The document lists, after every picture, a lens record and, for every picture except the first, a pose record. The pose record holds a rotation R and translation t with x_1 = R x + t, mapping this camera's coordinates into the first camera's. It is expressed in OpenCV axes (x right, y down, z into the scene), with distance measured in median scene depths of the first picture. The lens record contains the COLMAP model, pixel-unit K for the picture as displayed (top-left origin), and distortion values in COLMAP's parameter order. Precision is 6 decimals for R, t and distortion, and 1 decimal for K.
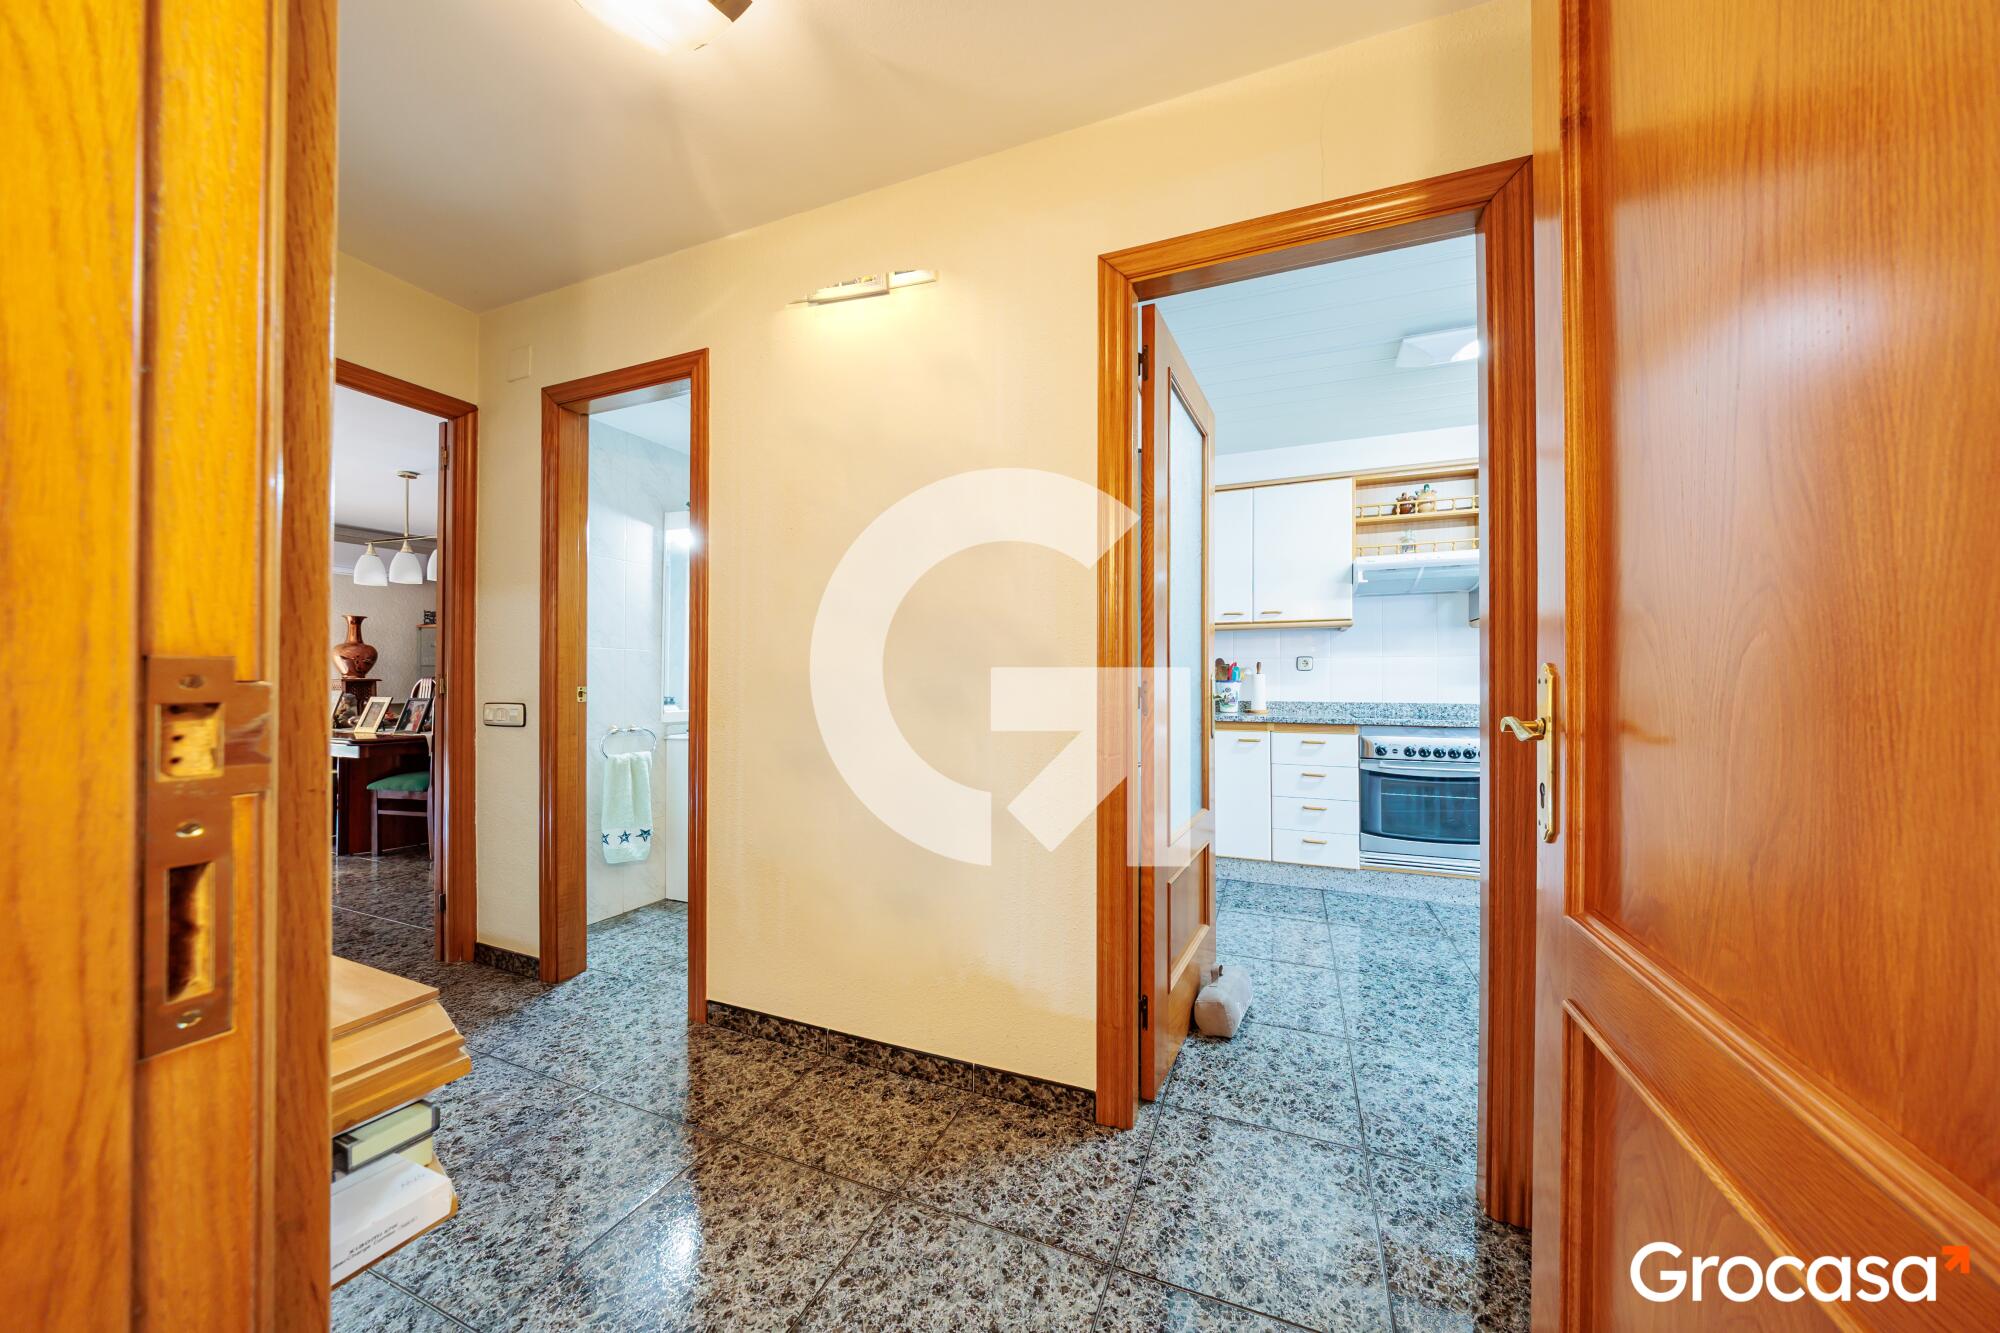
lens RADIAL K [[581.2, 0, 999.2], [0, 581.2, 665.1], [0, 0, 1]] dist [-0.009397, 0.001212]
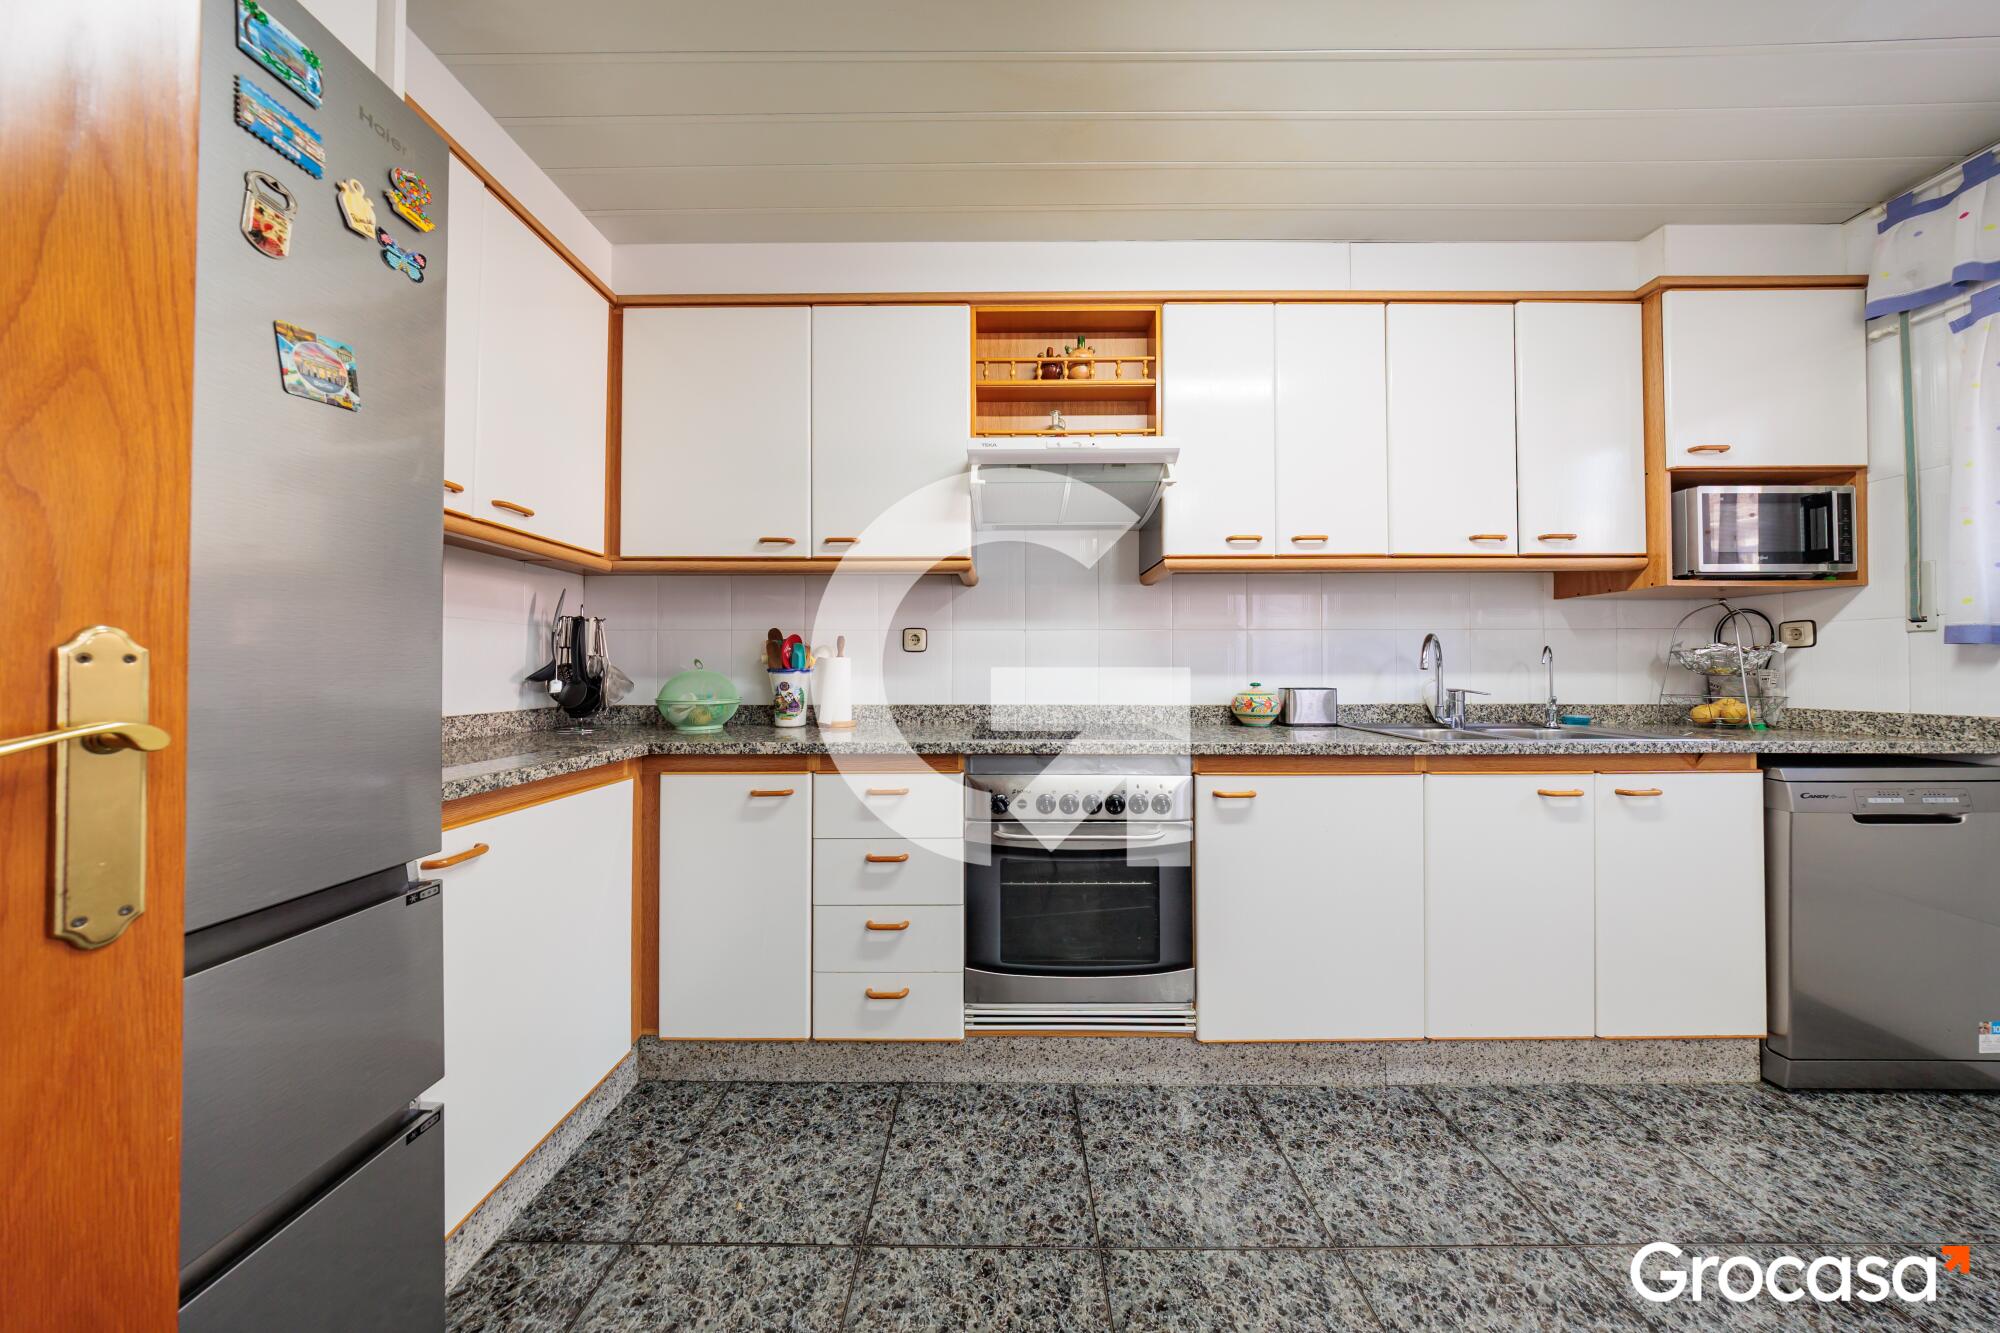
lens RADIAL K [[581.2, 0, 999.2], [0, 581.2, 665.1], [0, 0, 1]] dist [-0.009397, 0.001212]
pose [[0.904712, -0.000655, 0.426023, 0.414552], [-0.005703, 0.999891, 0.013649, 0.017138], [-0.425985, -0.014778, 0.904610, 0.508241]]
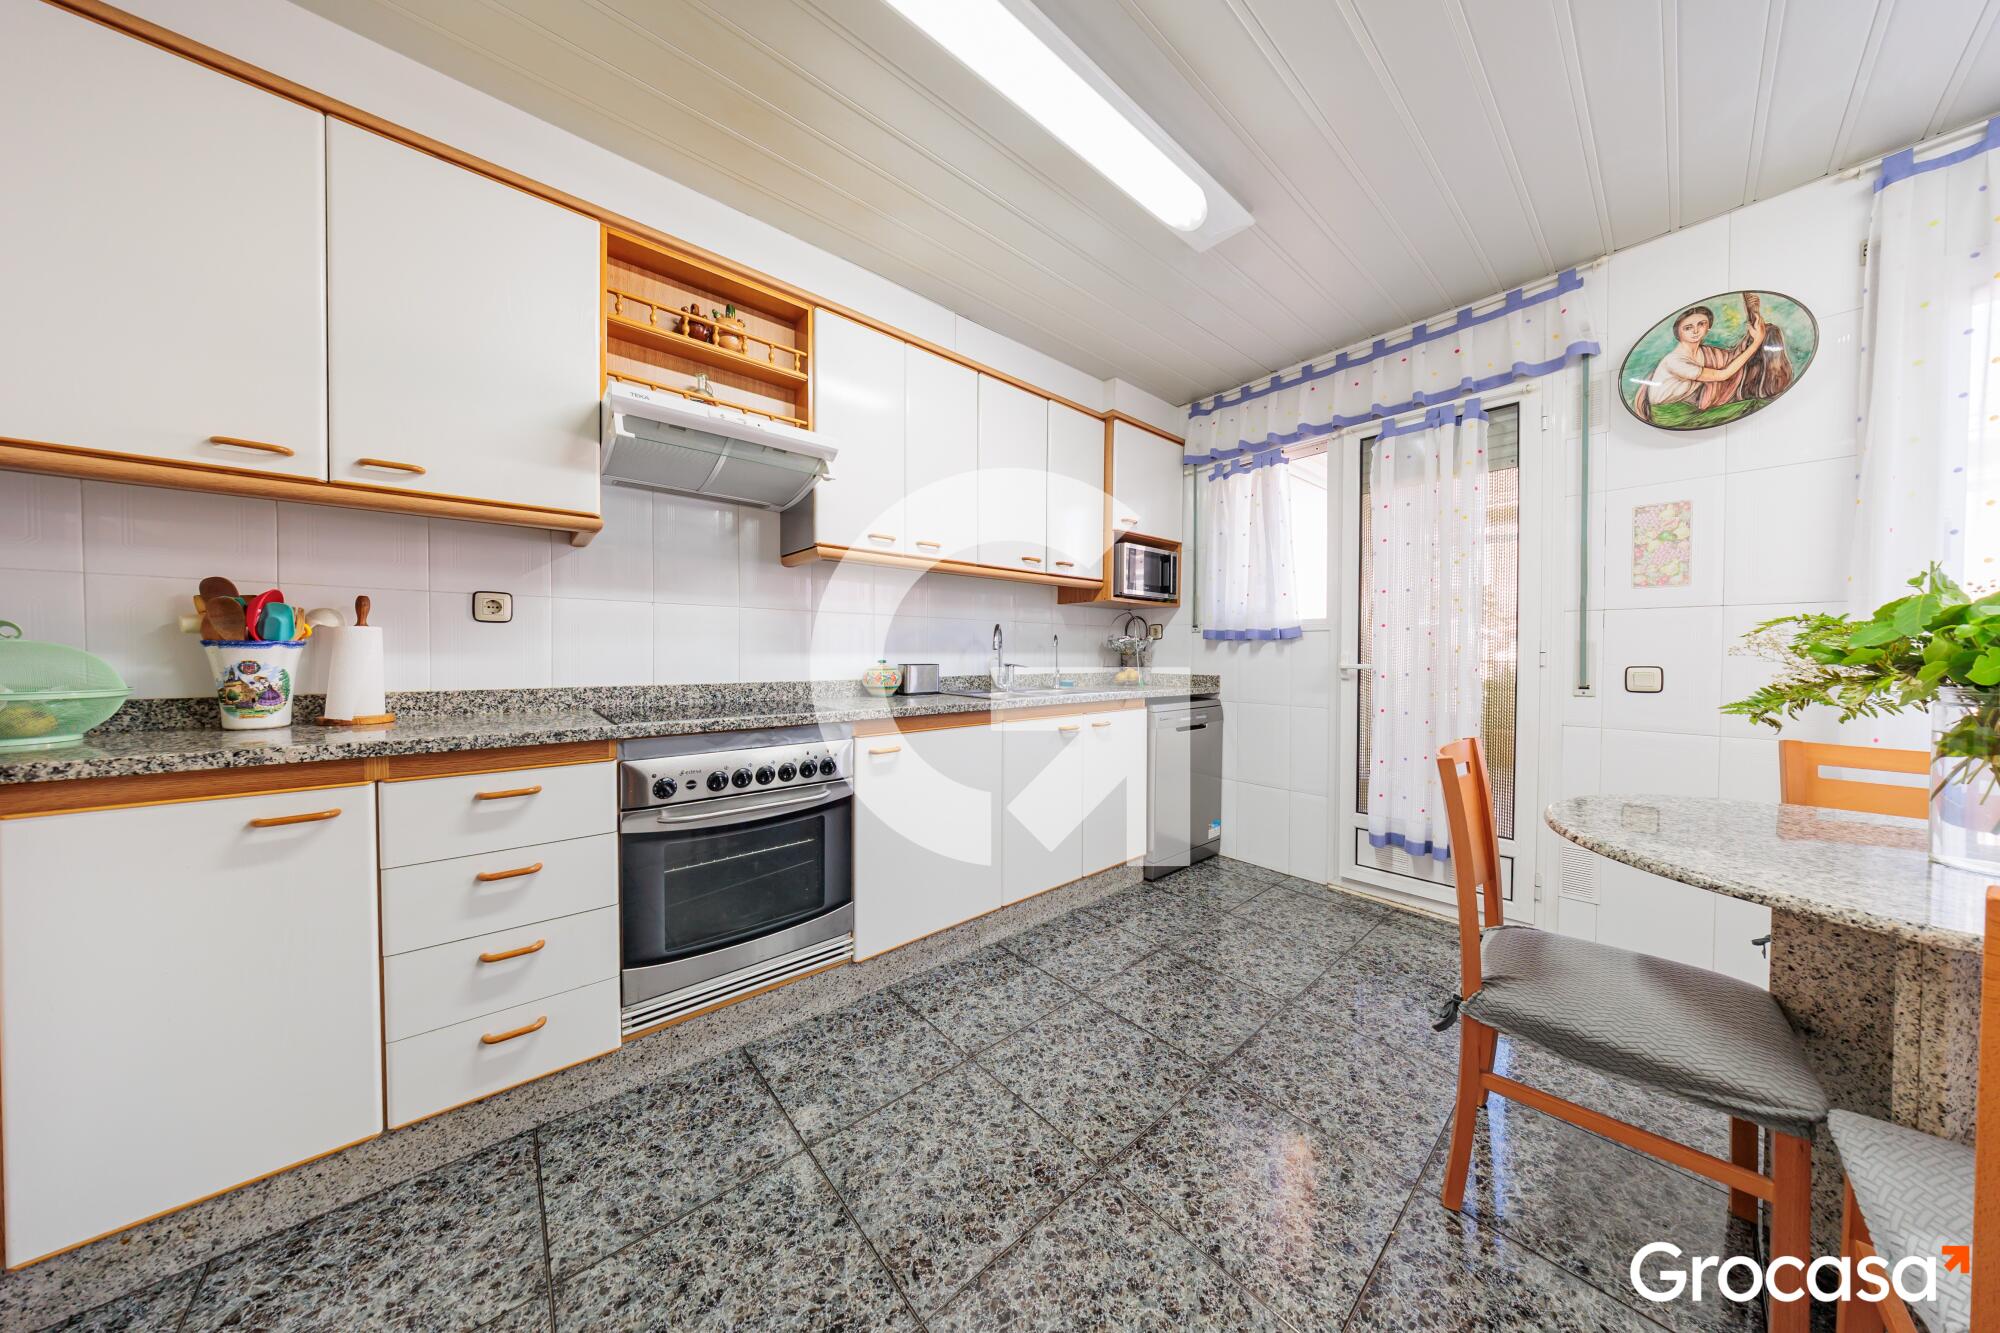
lens RADIAL K [[597.3, 0, 981.1], [0, 597.3, 670.1], [0, 0, 1]] dist [-0.009885, 0.000020]
pose [[0.415394, -0.024344, 0.909316, 0.301767], [-0.024699, 0.998971, 0.038027, 0.023496], [-0.909306, -0.038255, 0.414366, 0.524885]]
